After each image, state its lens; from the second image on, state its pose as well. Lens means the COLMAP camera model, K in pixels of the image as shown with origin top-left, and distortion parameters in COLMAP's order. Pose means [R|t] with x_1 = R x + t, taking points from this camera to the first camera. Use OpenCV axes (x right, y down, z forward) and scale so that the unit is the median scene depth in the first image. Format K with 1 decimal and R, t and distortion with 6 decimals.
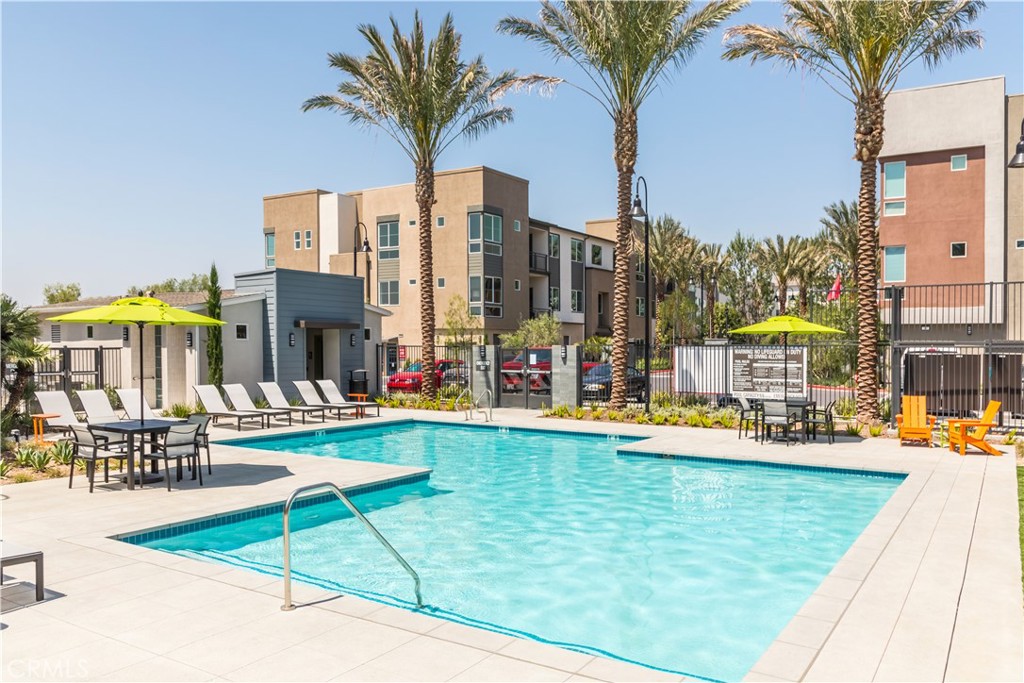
lens RADIAL K [[805.1, 0, 512.0], [0, 805.1, 341.5], [0, 0, 1]] dist [-0.021342, 0.000668]
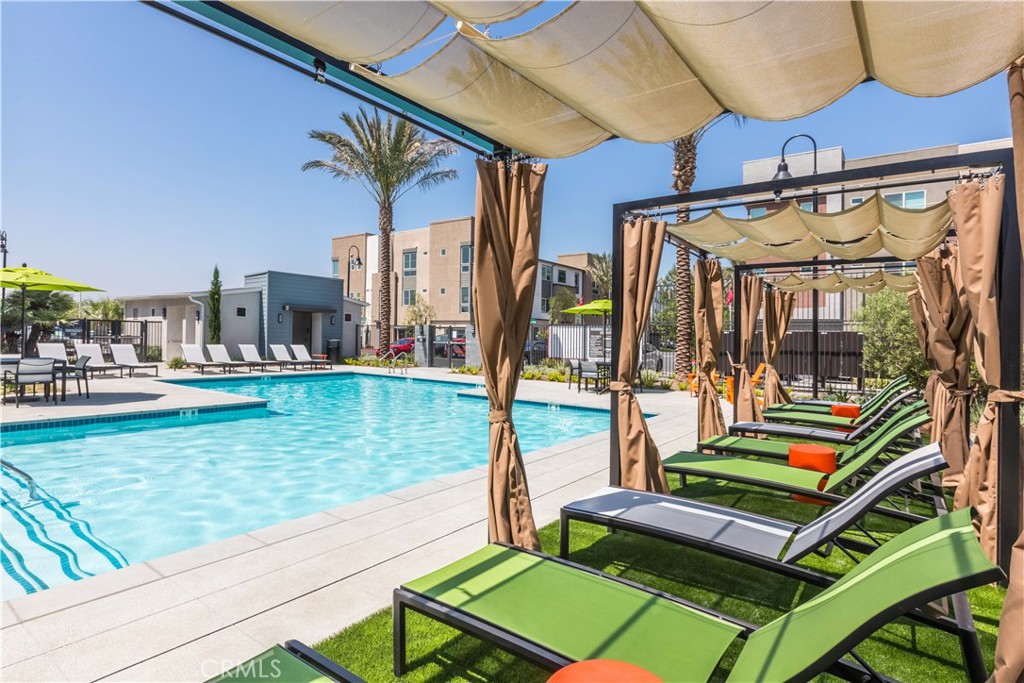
lens RADIAL K [[478.0, 0, 513.3], [0, 478.0, 328.7], [0, 0, 1]] dist [-0.000983, 0.000097]
pose [[0.992128, 0.003531, -0.125176, 0.253609], [-0.006737, 0.999660, -0.025192, 0.034526], [0.125045, 0.025837, 0.991815, 0.152337]]
